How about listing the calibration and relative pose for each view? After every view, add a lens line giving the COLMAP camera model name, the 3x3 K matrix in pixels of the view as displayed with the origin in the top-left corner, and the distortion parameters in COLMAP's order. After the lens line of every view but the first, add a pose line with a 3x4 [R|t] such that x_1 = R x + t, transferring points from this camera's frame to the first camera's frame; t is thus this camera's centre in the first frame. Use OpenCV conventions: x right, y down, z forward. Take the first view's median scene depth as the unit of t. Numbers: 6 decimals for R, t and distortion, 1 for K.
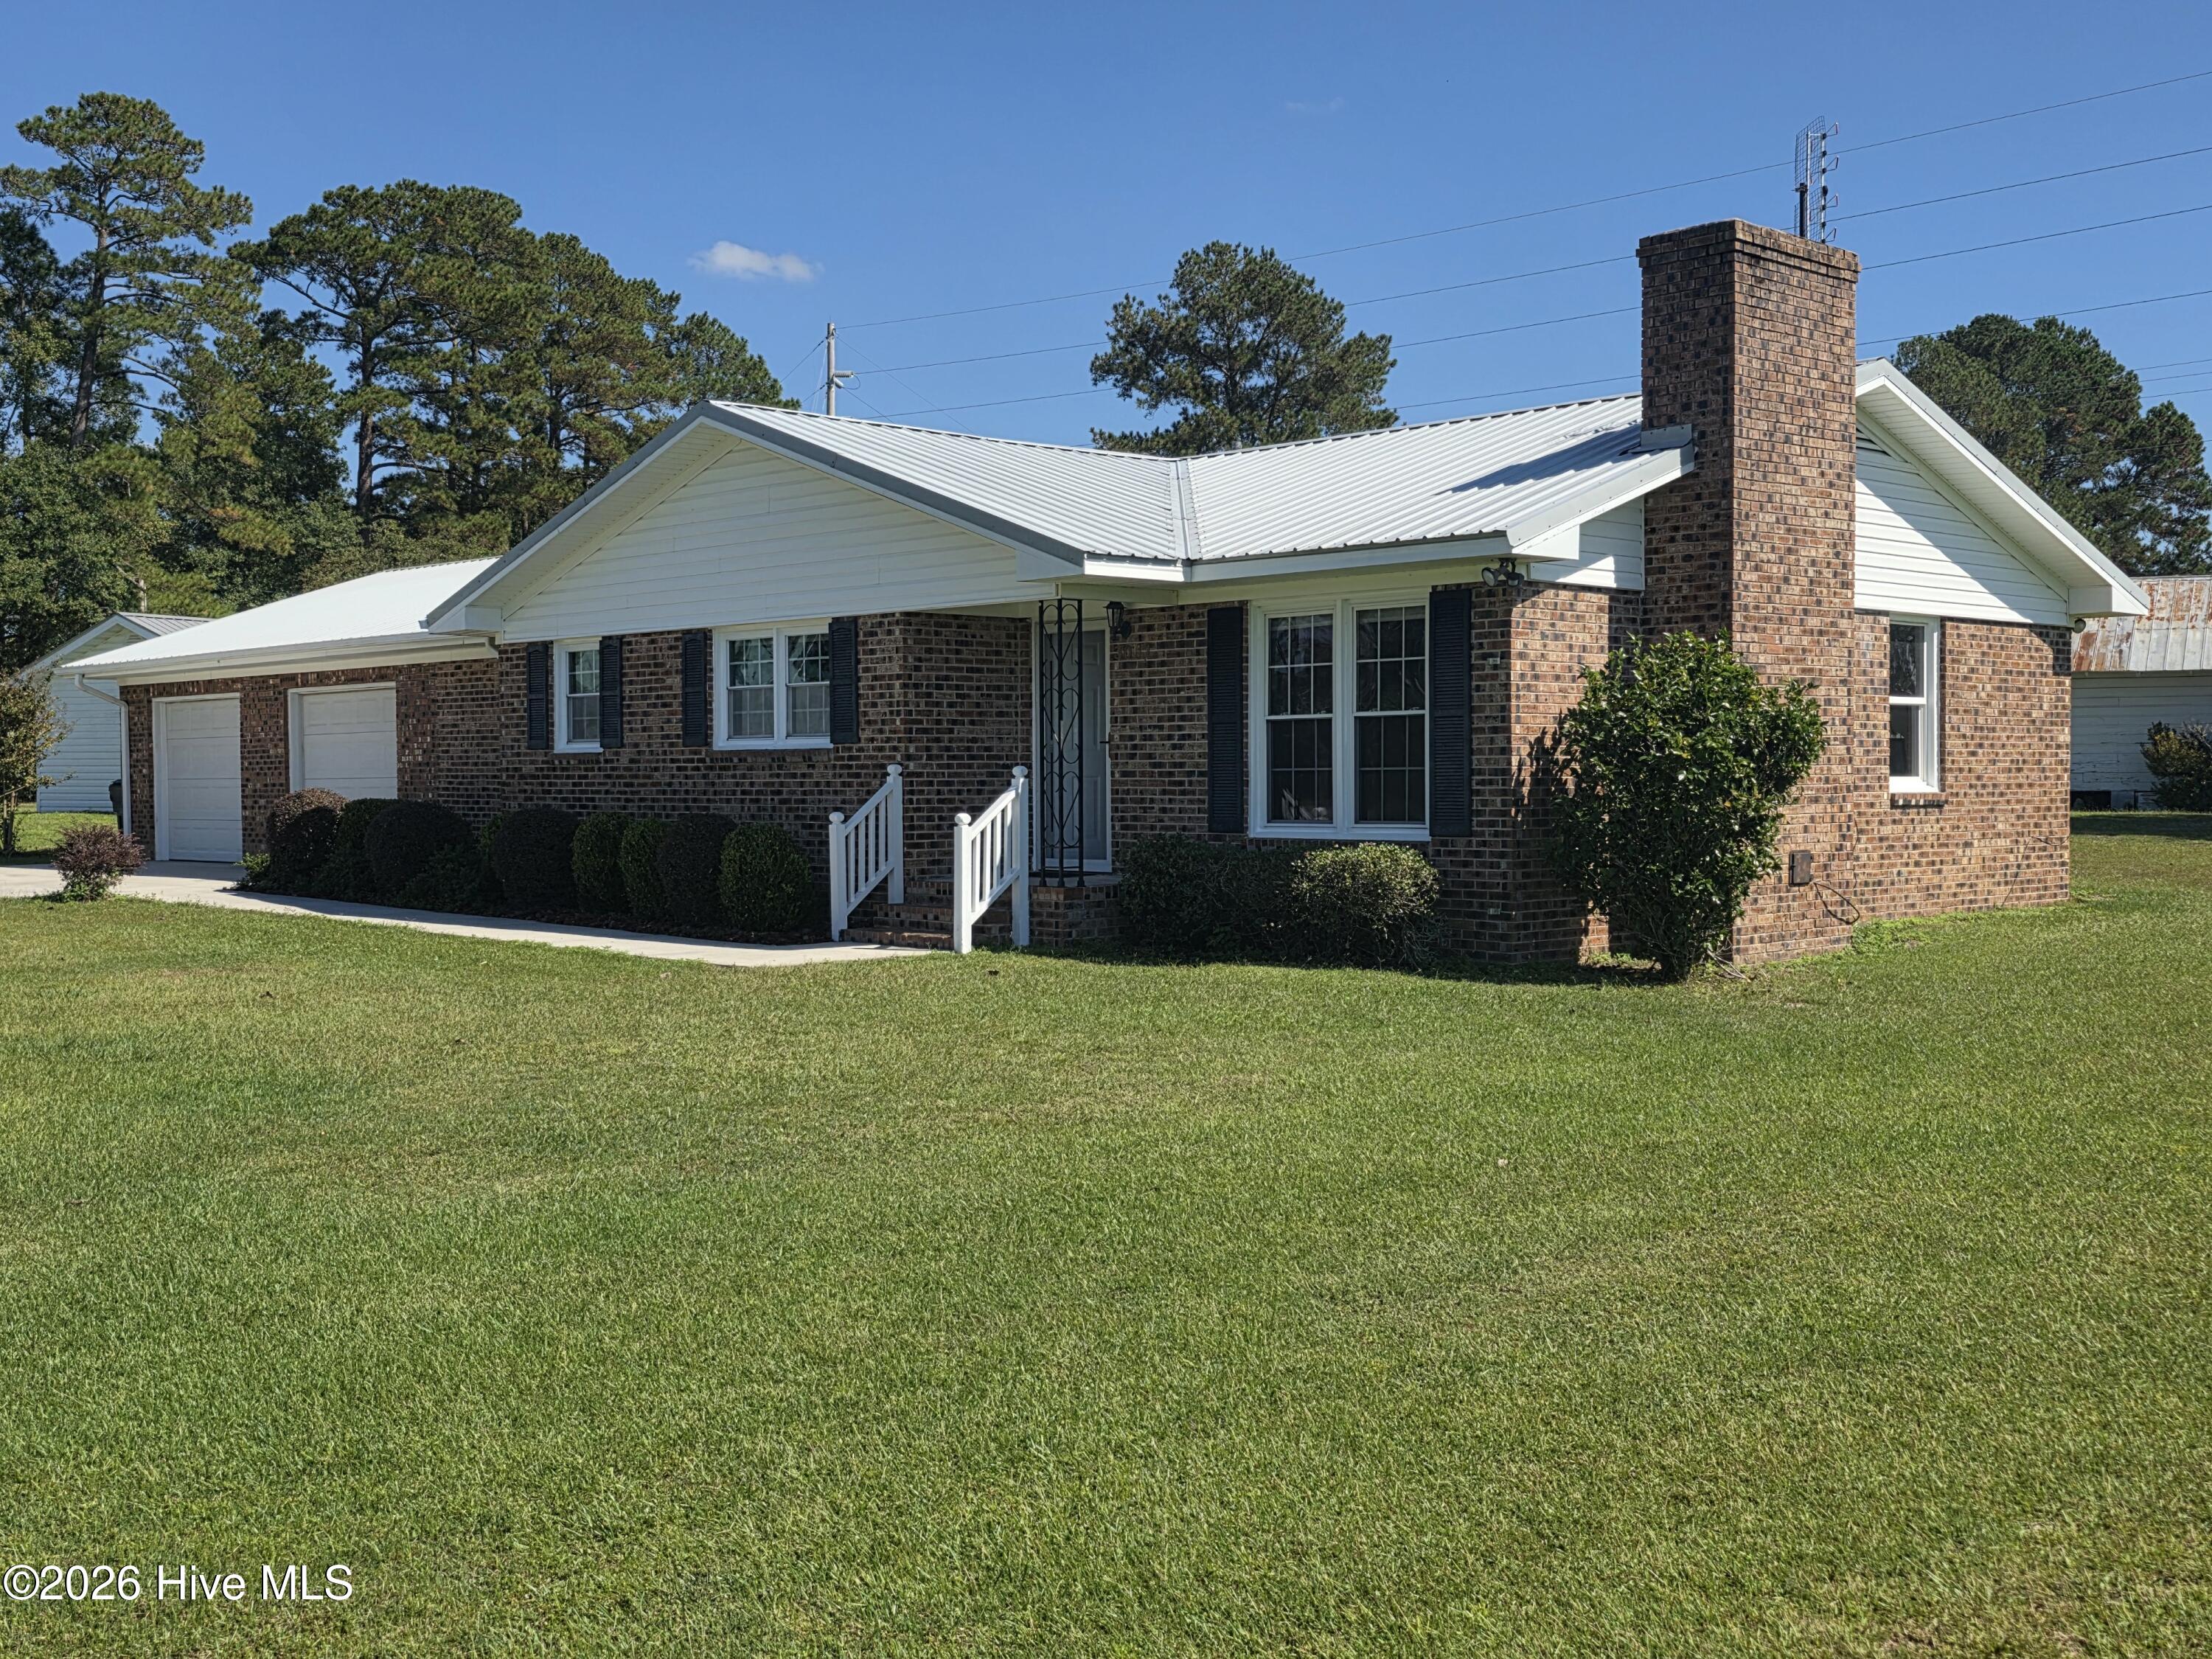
lens RADIAL K [[2364.4, 0, 1106.5], [0, 2364.4, 832.7], [0, 0, 1]] dist [0.031331, 0.000000]
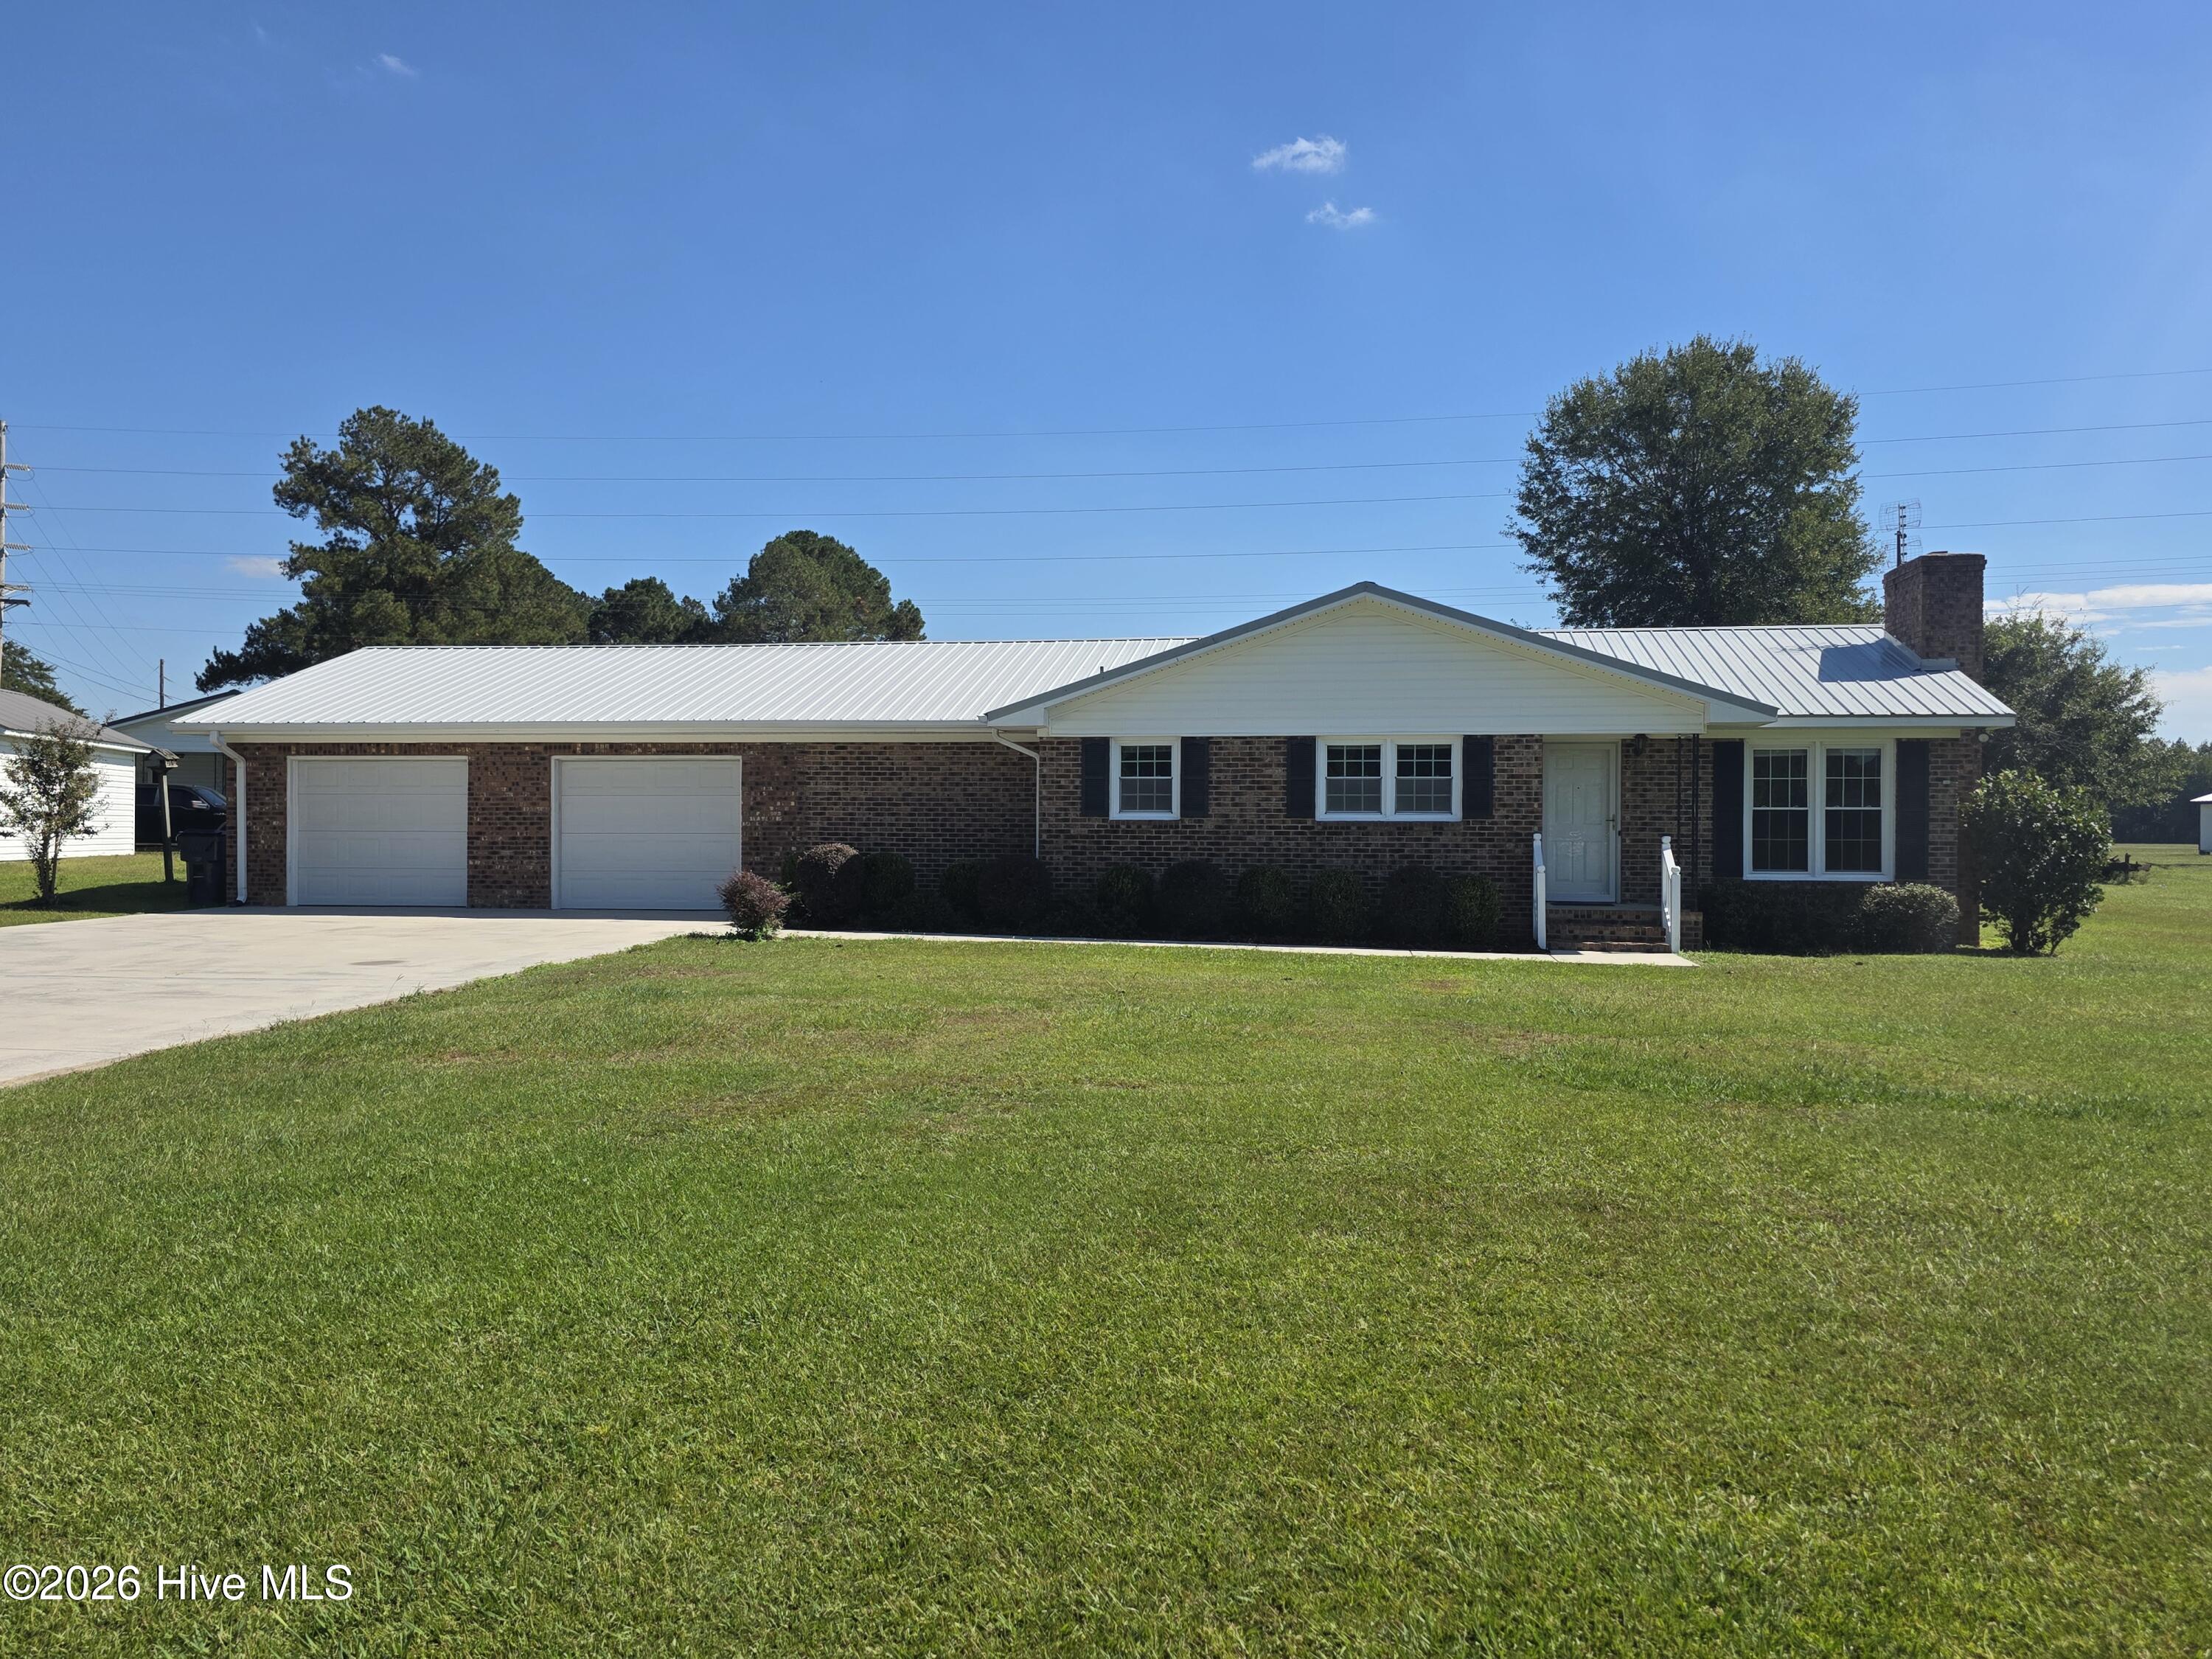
lens RADIAL K [[1629.0, 0, 1106.7], [0, 1629.0, 831.3], [0, 0, 1]] dist [0.066677, -0.002041]
pose [[0.800503, 0.008467, 0.599270, -0.840120], [0.004173, 0.999797, -0.019700, -0.009370], [-0.599315, 0.018271, 0.800305, 0.275310]]
